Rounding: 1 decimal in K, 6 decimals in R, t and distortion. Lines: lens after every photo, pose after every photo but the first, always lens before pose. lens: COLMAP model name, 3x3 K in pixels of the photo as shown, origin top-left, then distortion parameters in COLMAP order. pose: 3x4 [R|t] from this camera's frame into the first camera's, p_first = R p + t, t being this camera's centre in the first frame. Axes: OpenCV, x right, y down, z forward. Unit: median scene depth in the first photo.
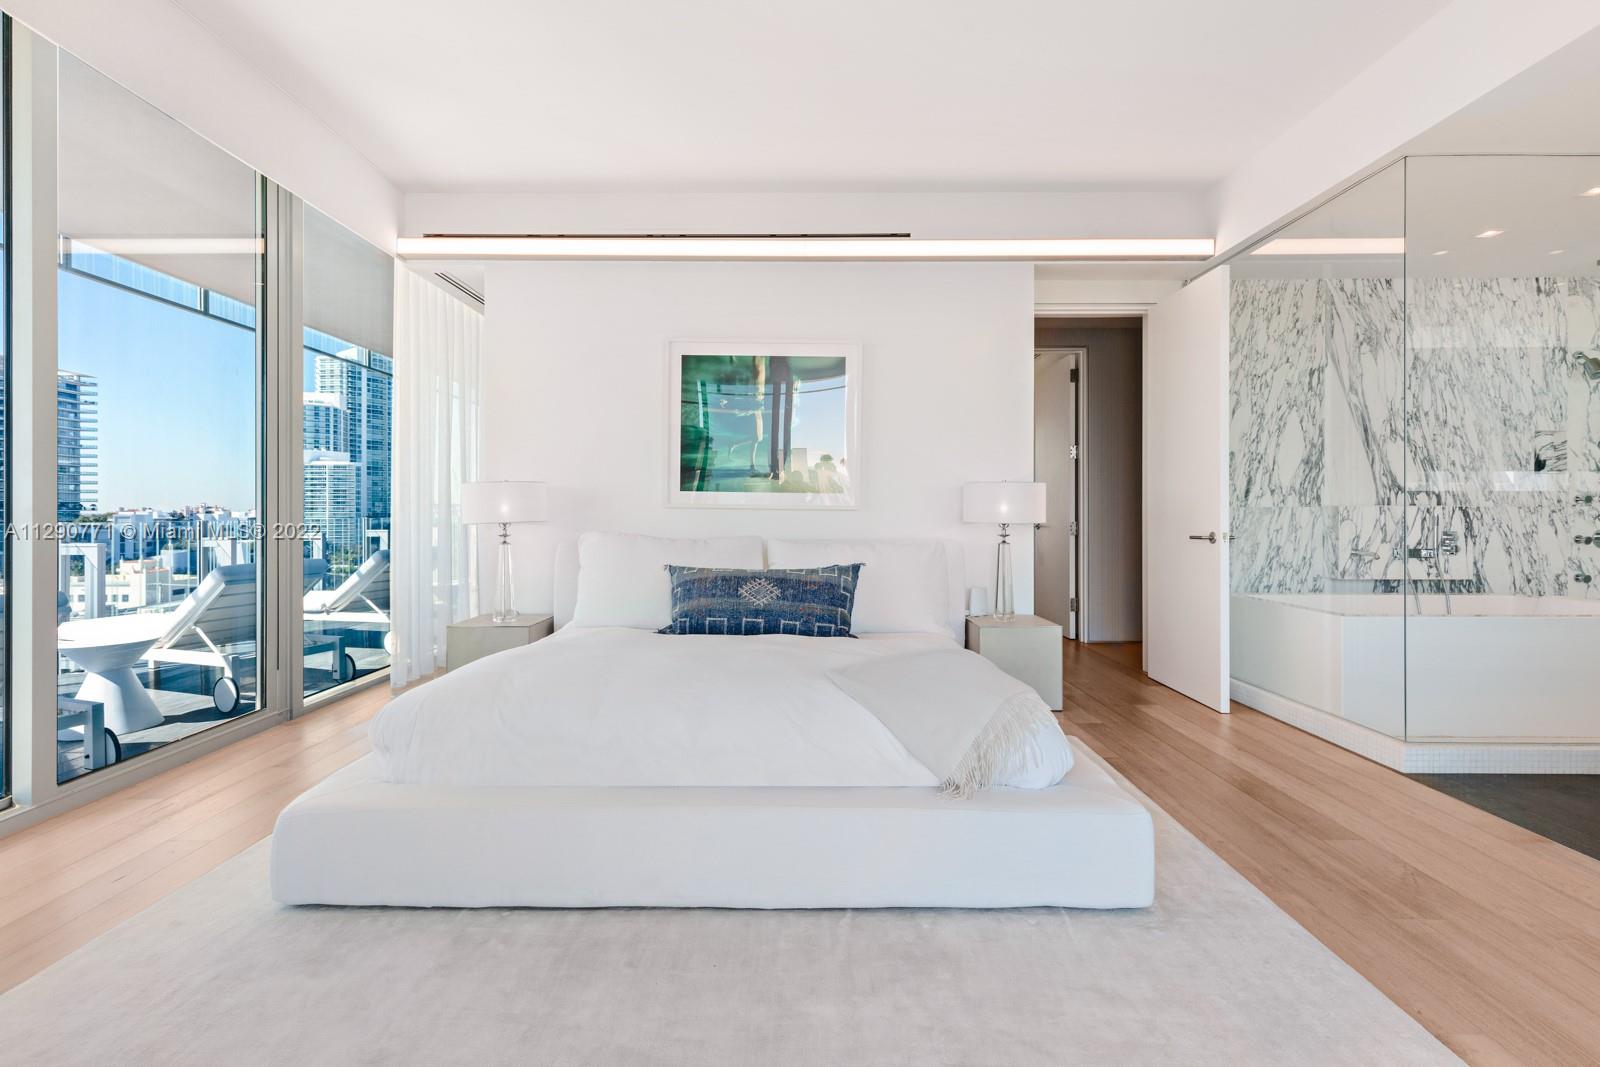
lens RADIAL K [[736.8, 0, 807.7], [0, 736.8, 504.5], [0, 0, 1]] dist [0.015262, -0.000184]
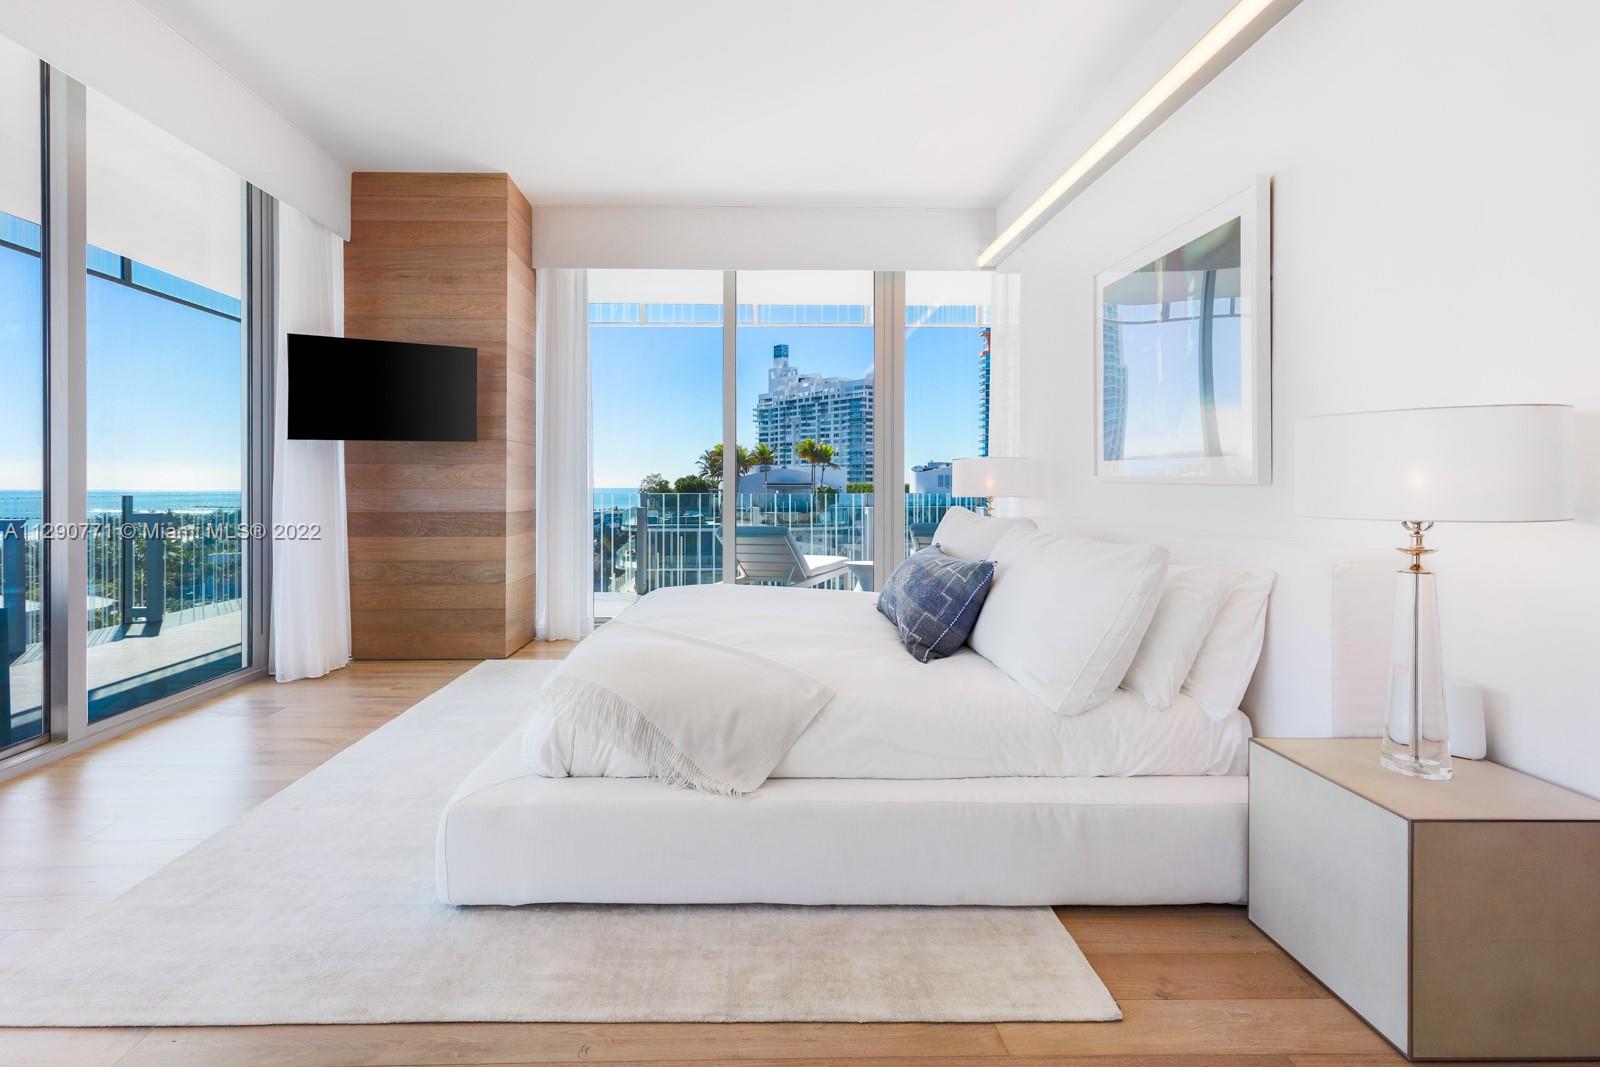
lens RADIAL K [[756.0, 0, 758.2], [0, 756.0, 486.6], [0, 0, 1]] dist [0.002399, 0.000373]
pose [[-0.002954, 0.003705, -0.999989, 0.816647], [0.007030, 0.999969, 0.003684, 0.004710], [0.999971, -0.007019, -0.002980, 0.808676]]
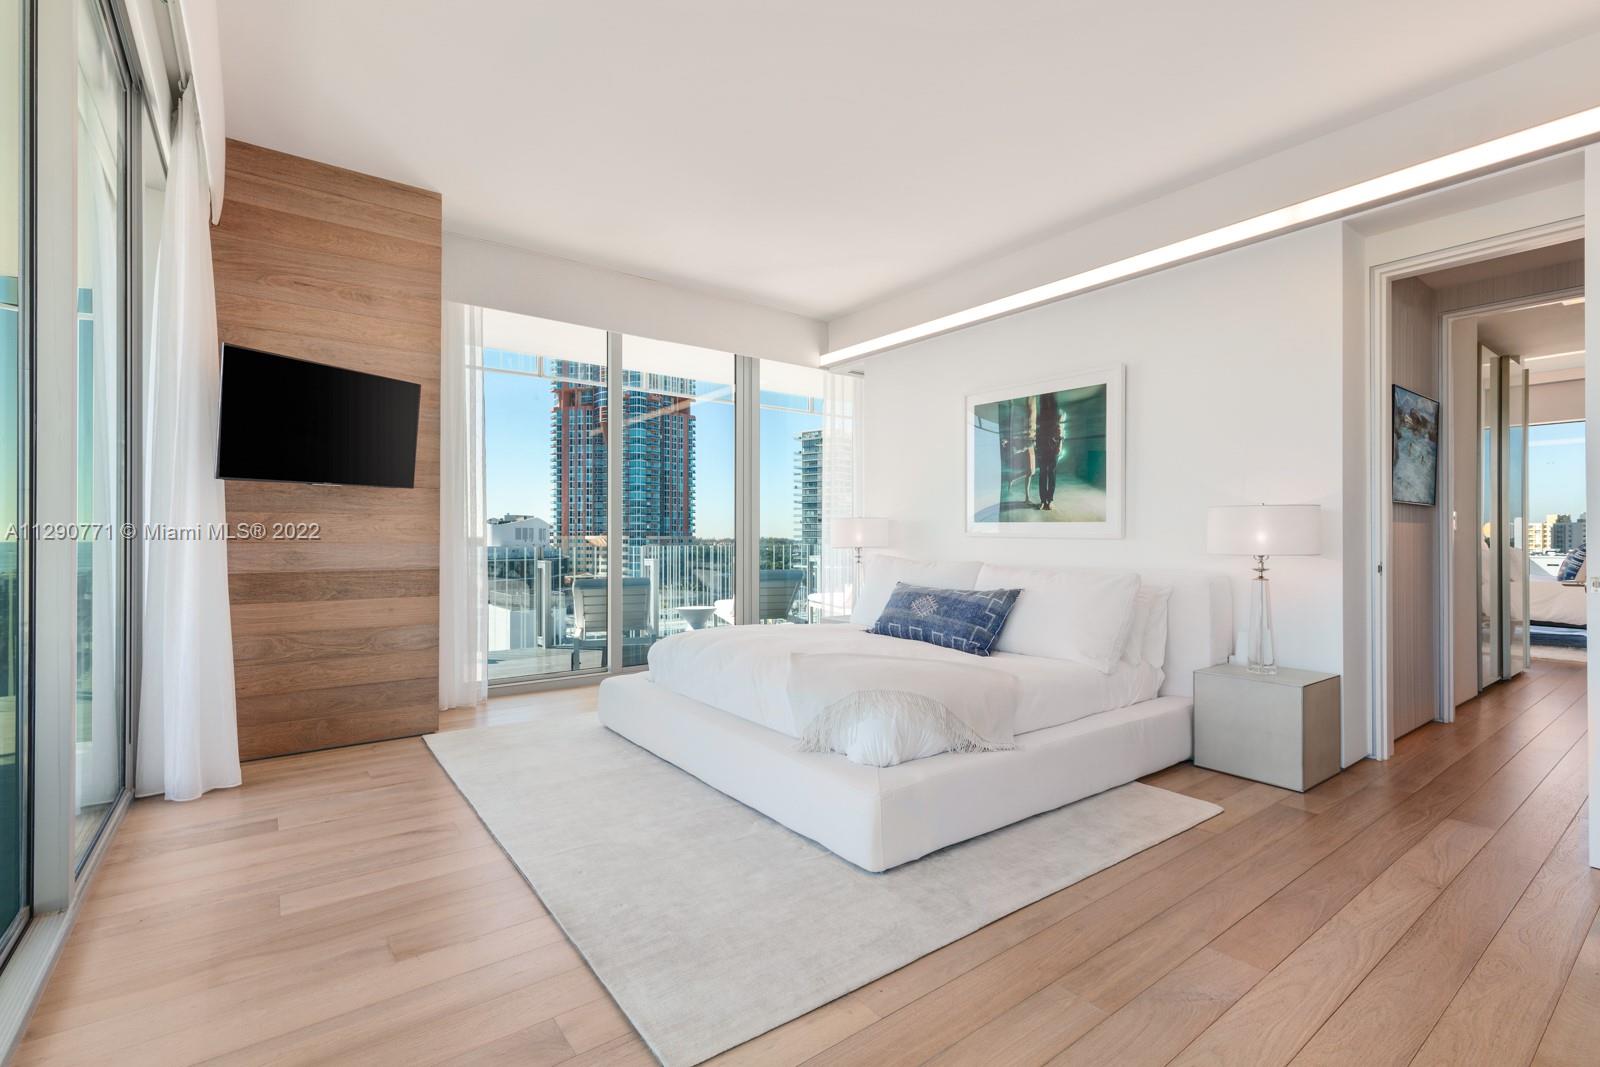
lens RADIAL K [[734.0, 0, 807.3], [0, 734.0, 533.0], [0, 0, 1]] dist [0.004311, 0.000001]
pose [[0.596208, -0.003833, -0.802821, 0.769510], [0.004389, 0.999989, -0.001515, -0.000957], [0.802818, -0.002620, 0.596218, 0.122391]]
